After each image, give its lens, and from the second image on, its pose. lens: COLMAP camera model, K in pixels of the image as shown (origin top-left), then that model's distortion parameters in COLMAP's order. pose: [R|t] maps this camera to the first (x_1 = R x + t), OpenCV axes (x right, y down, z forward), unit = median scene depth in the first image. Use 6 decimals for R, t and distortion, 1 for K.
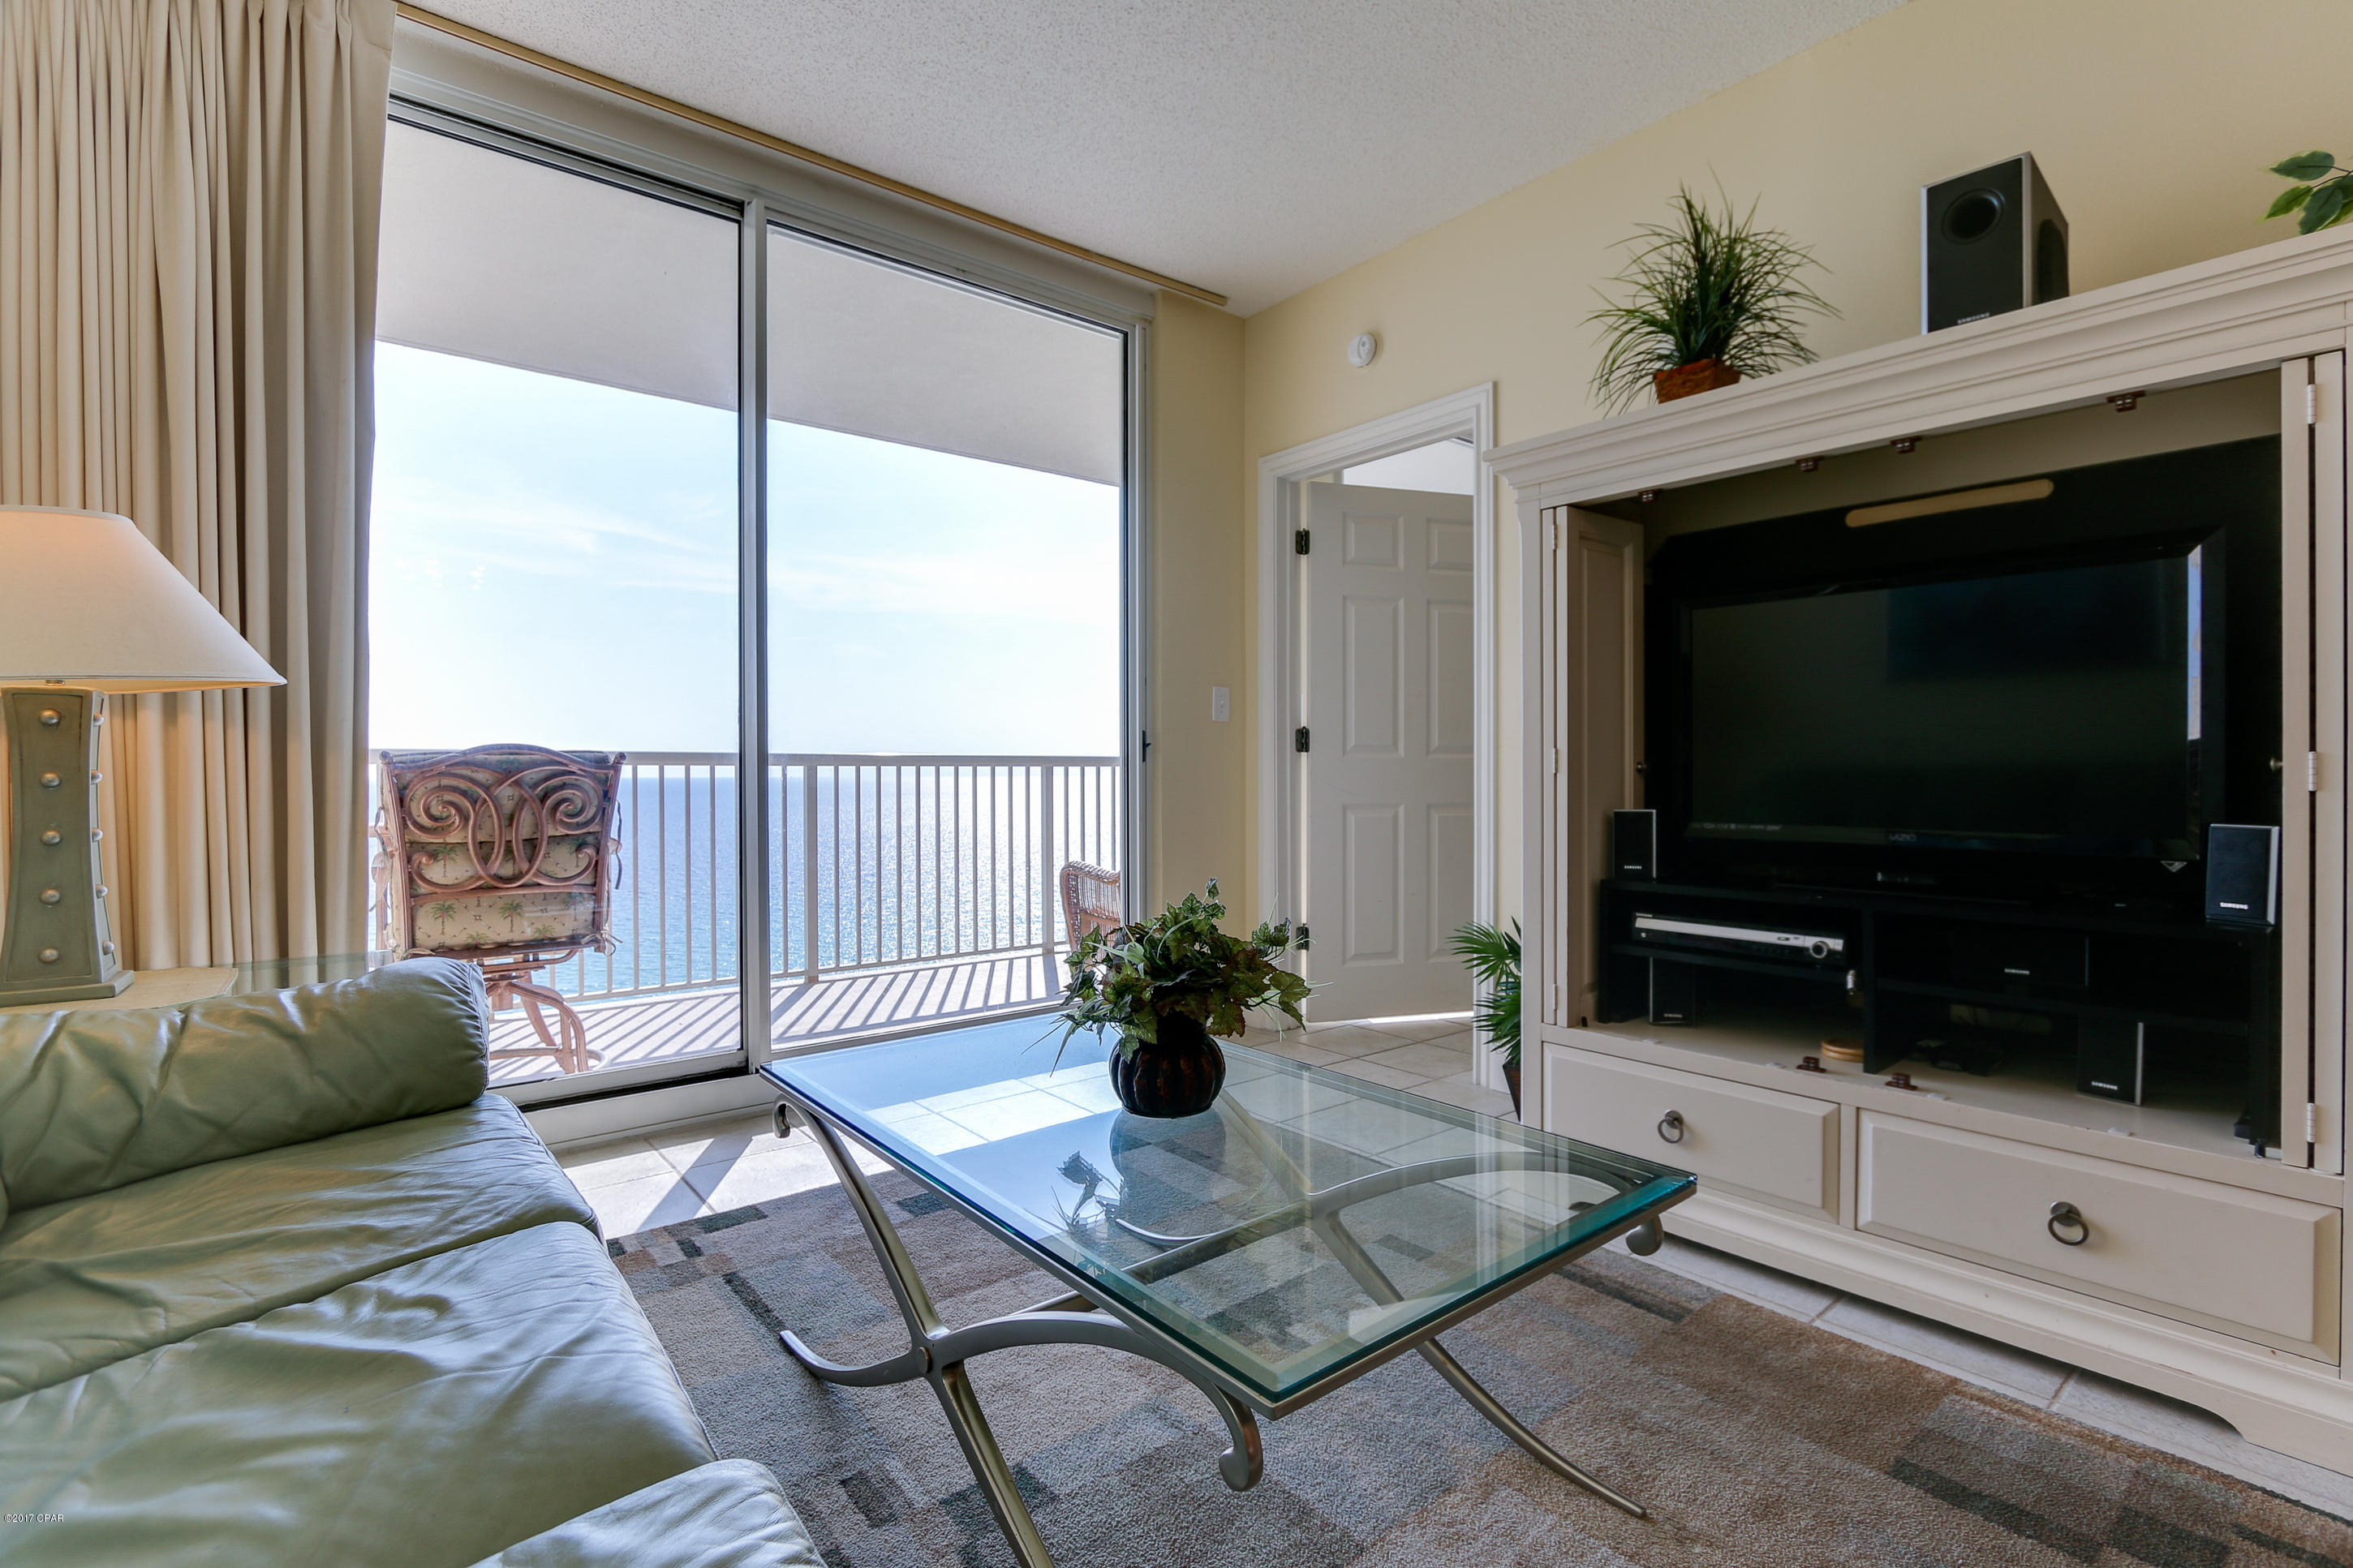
lens RADIAL K [[1061.5, 0, 1185.8], [0, 1061.5, 783.7], [0, 0, 1]] dist [-0.016905, -0.000238]
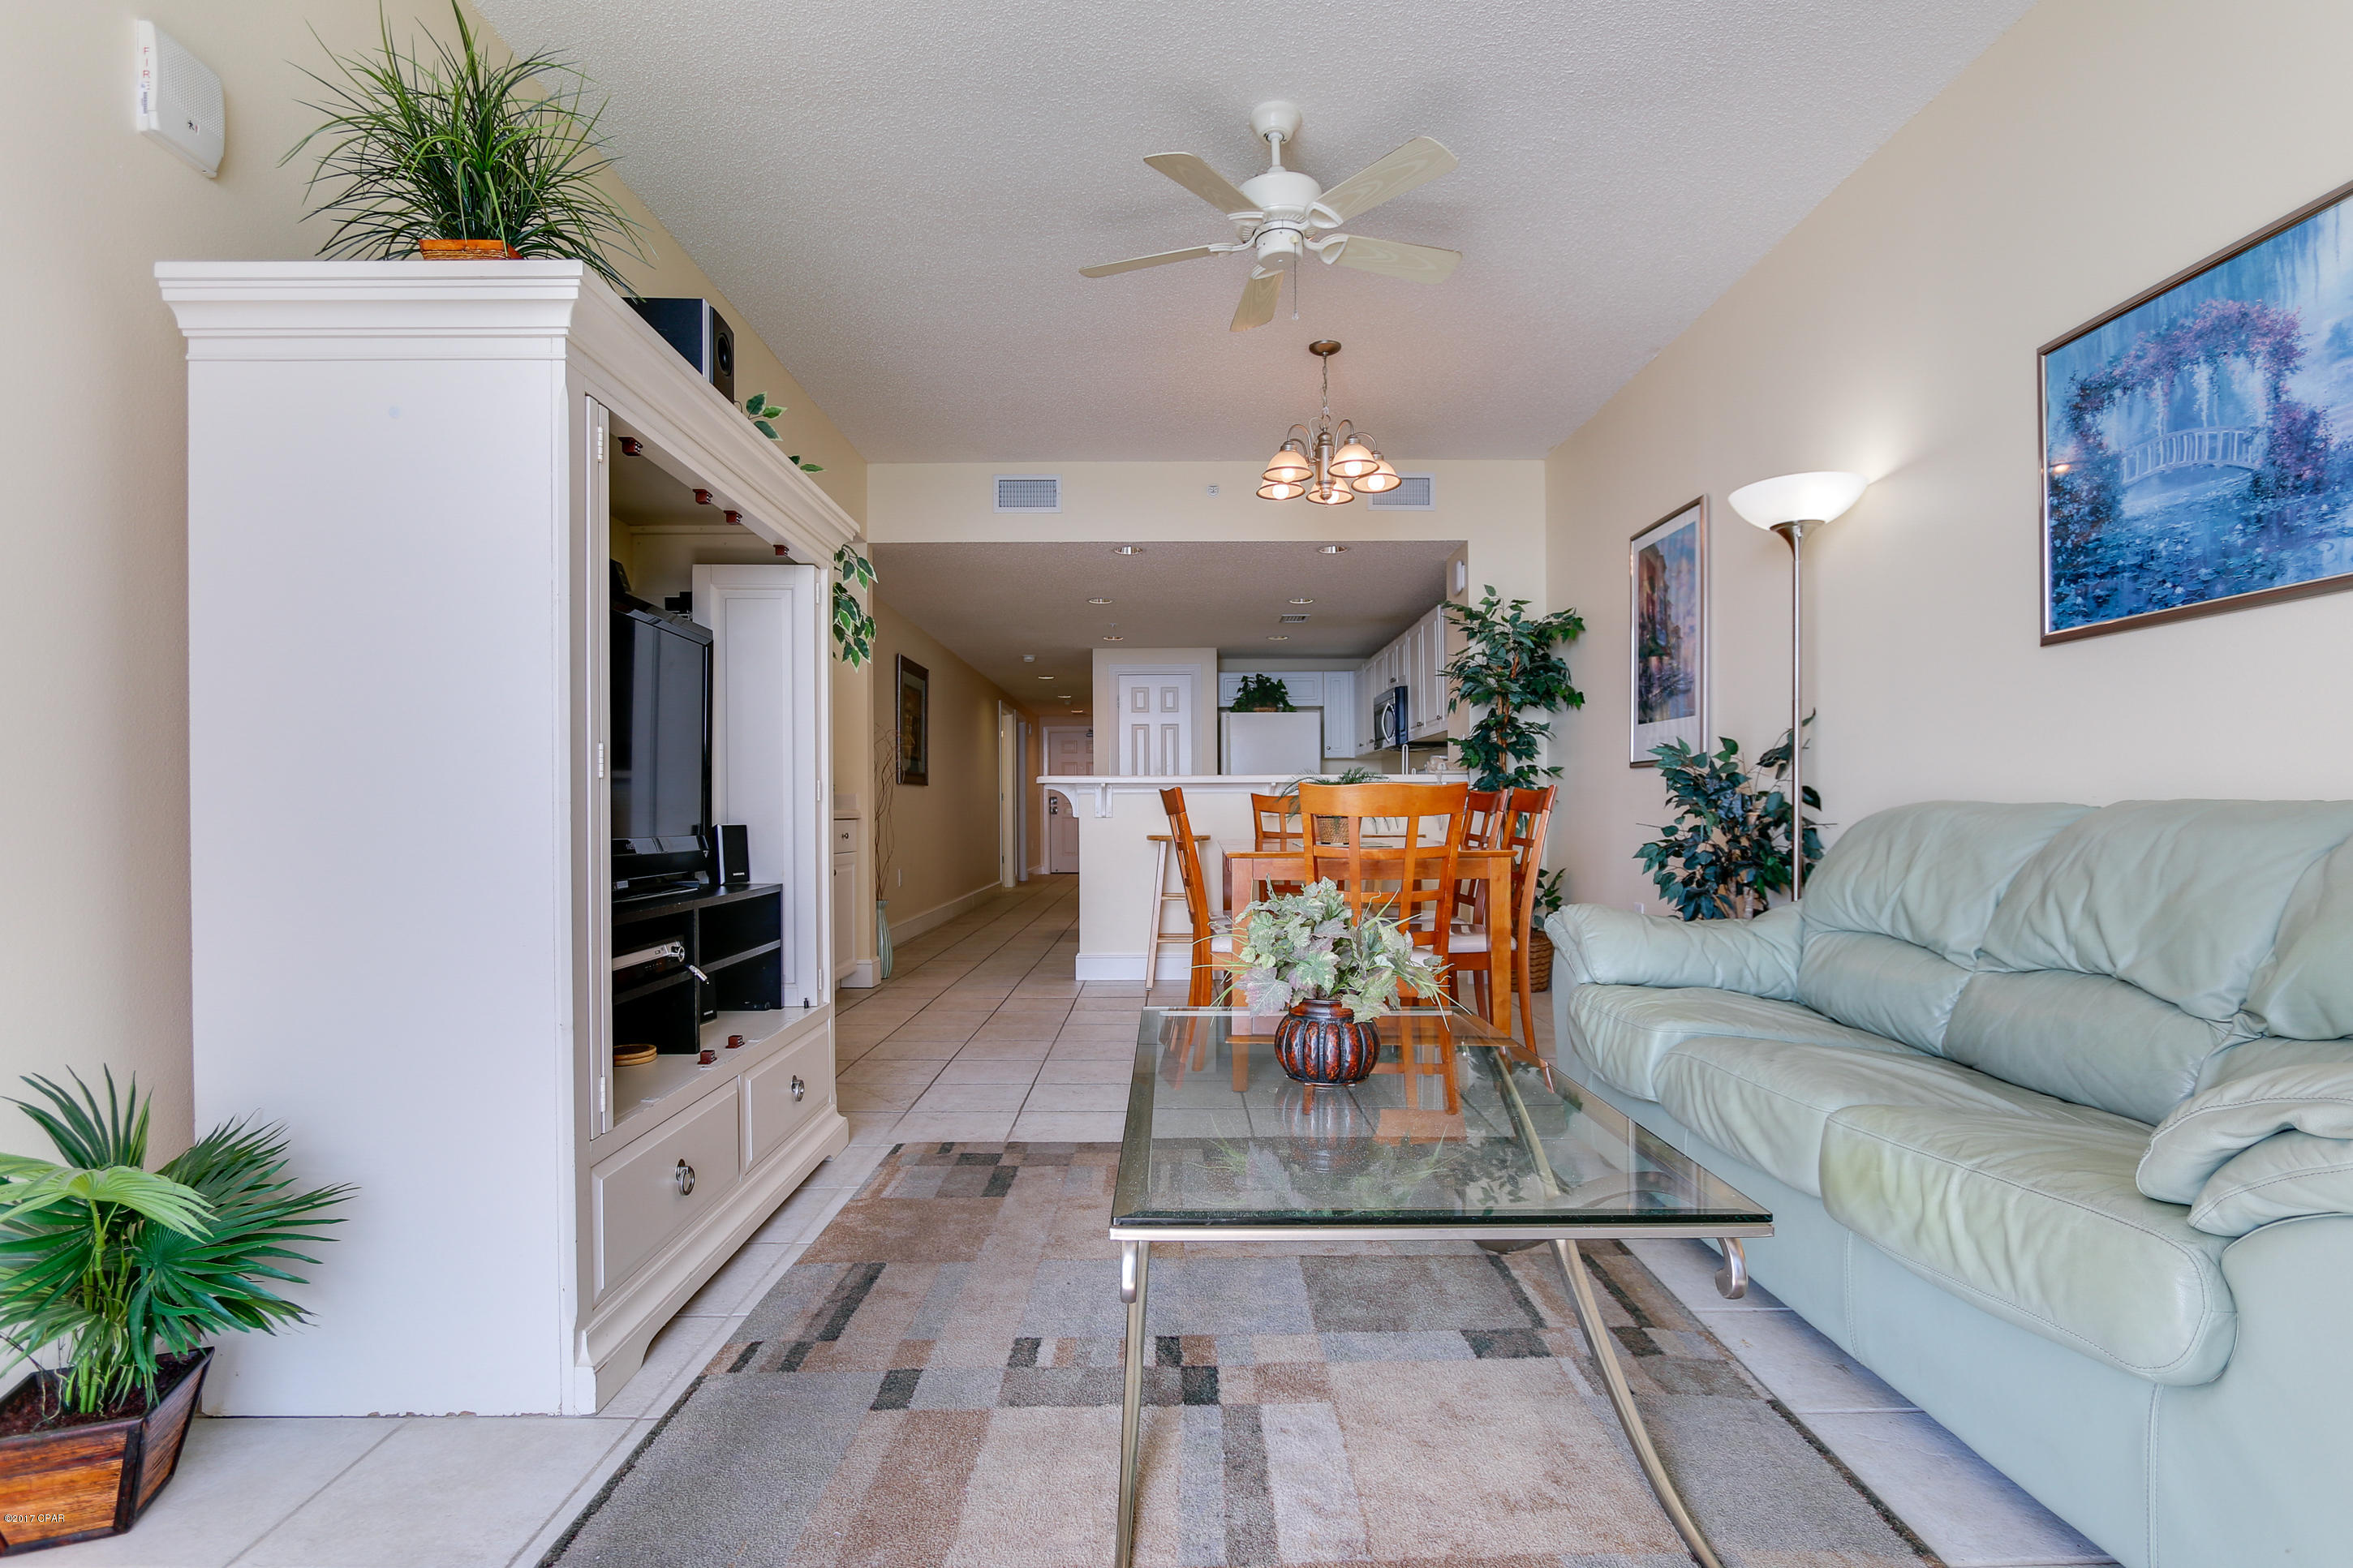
lens RADIAL K [[1167.7, 0, 1179.0], [0, 1167.7, 806.4], [0, 0, 1]] dist [-0.018763, -0.000153]
pose [[-0.786409, 0.005710, 0.617680, -0.344941], [0.013446, 0.999879, 0.007875, 0.006413], [-0.617560, 0.014498, -0.786390, 1.088716]]
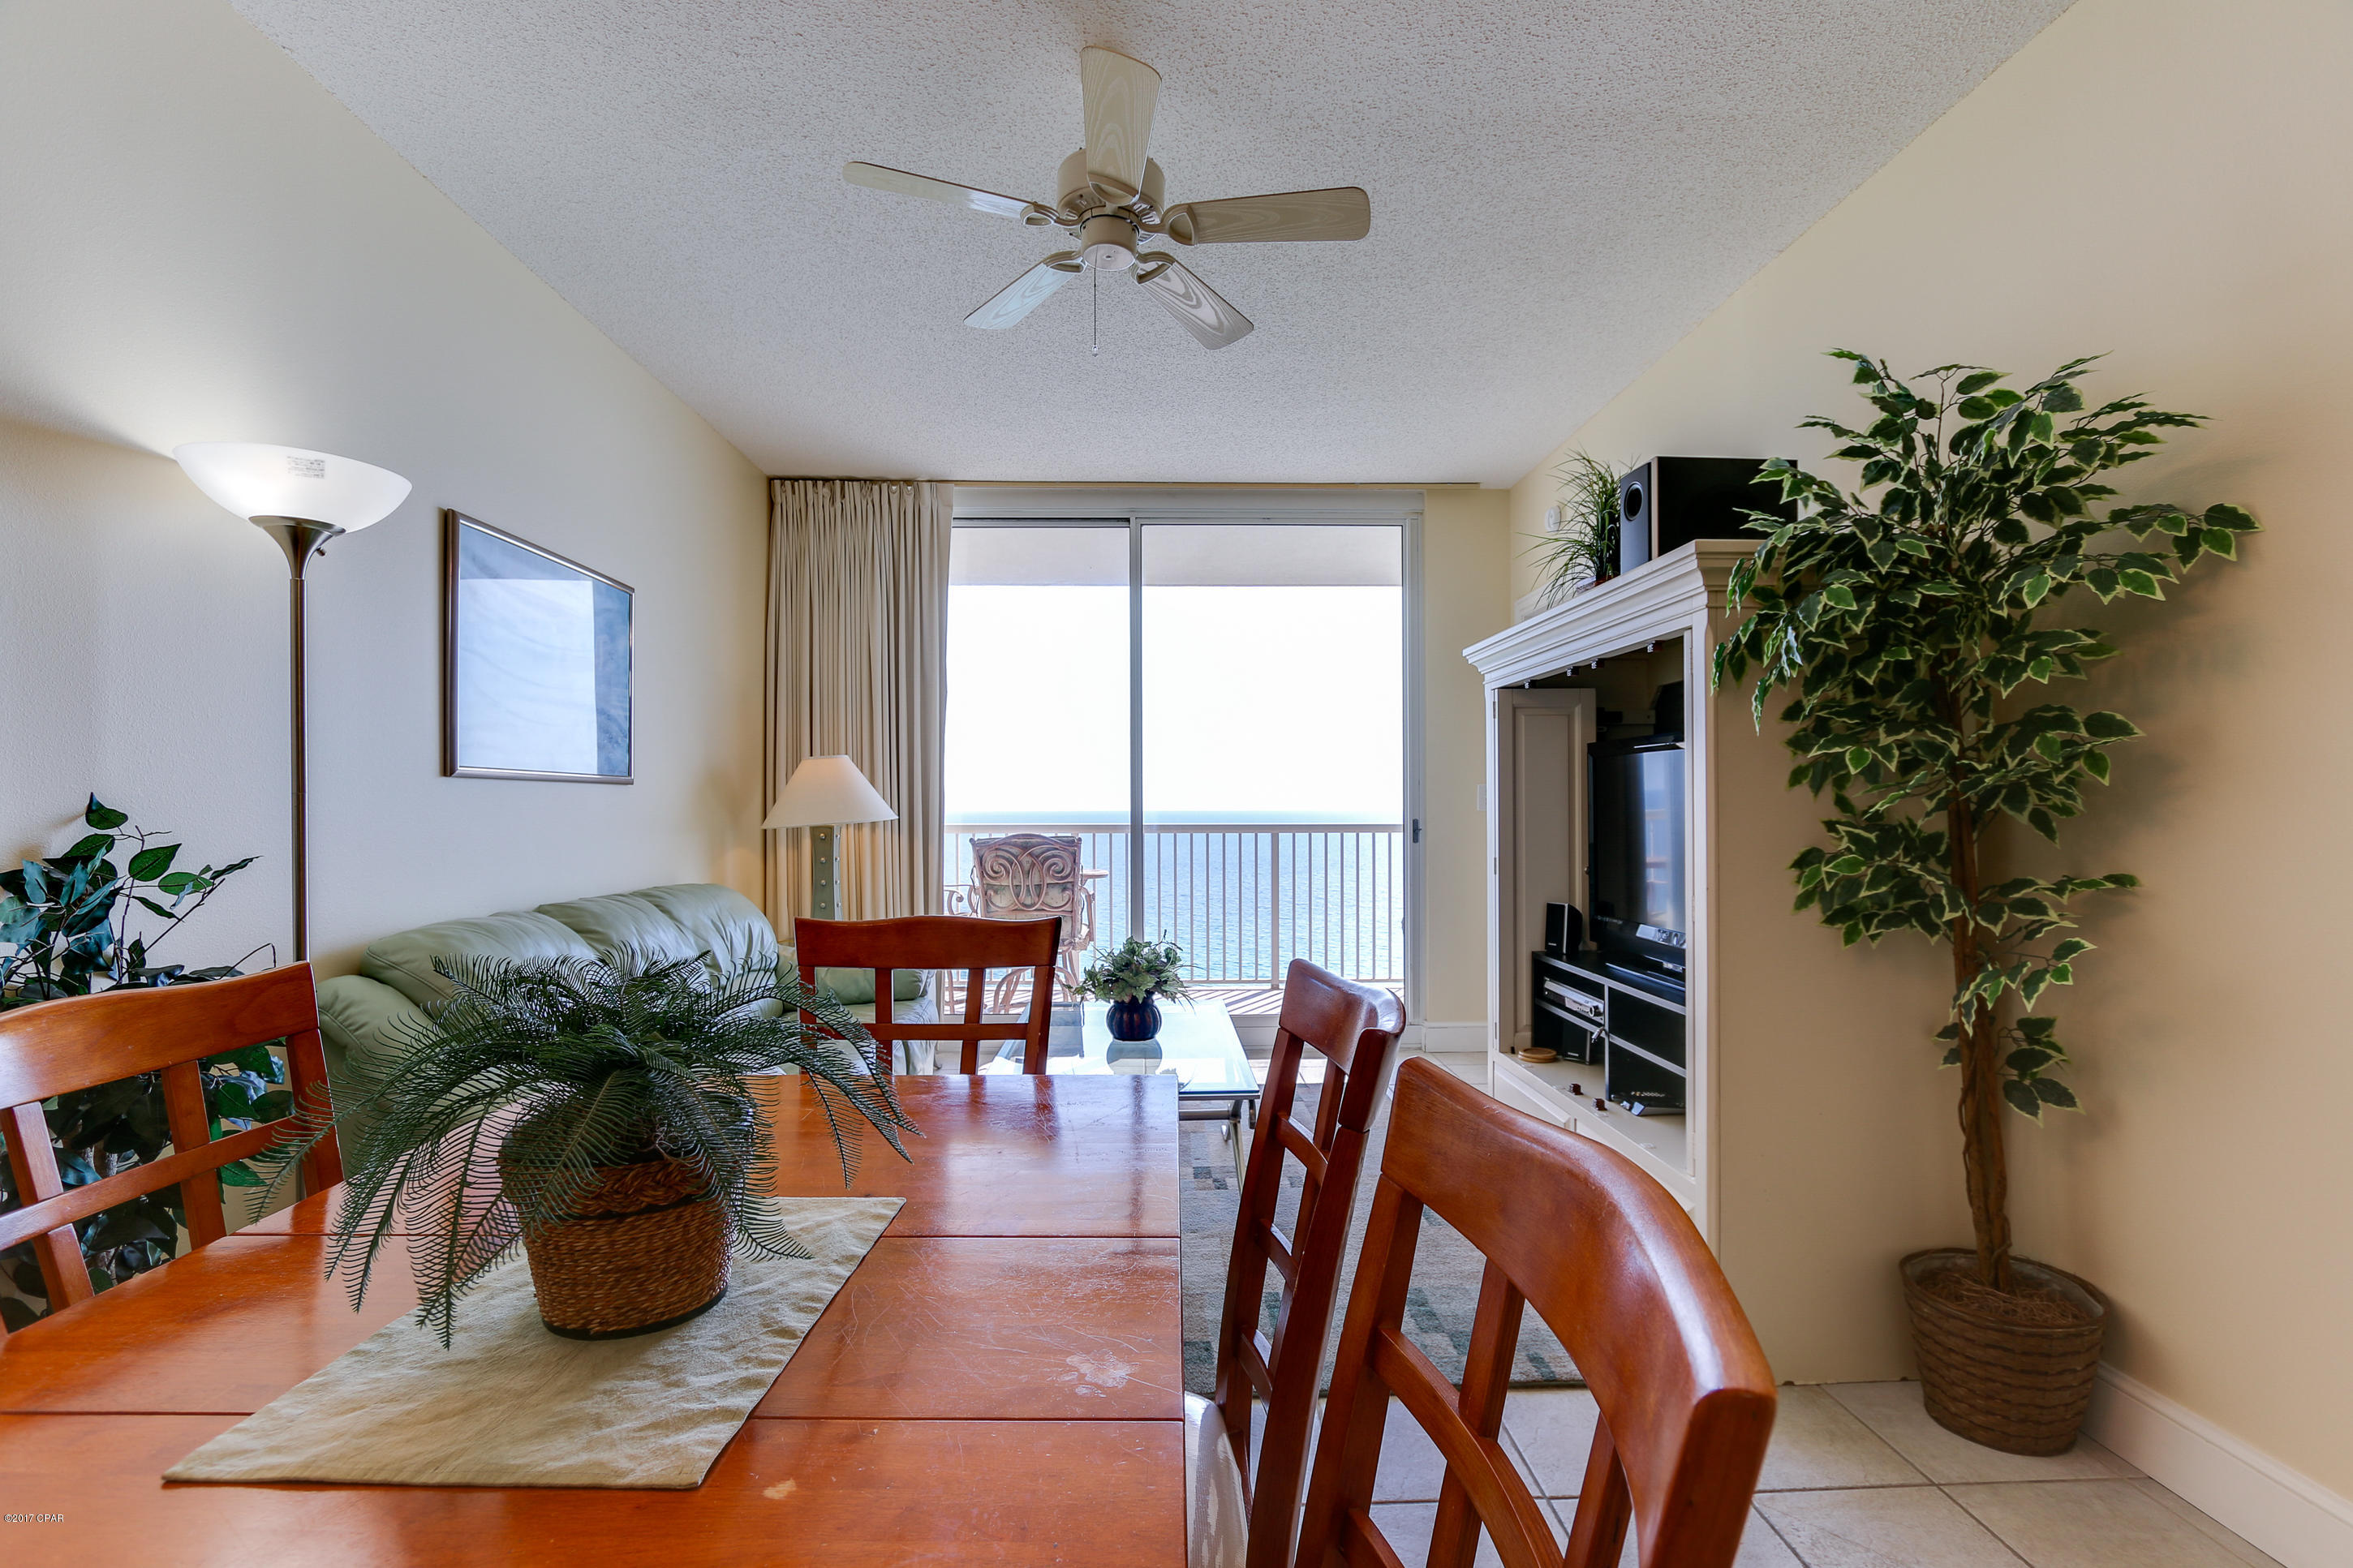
lens RADIAL K [[1037.7, 0, 1165.9], [0, 1037.7, 813.1], [0, 0, 1]] dist [-0.009802, -0.000412]
pose [[0.795114, 0.001618, -0.606458, 0.671442], [-0.005776, 0.999971, -0.004906, -0.066300], [0.606433, 0.007404, 0.795100, -0.309478]]
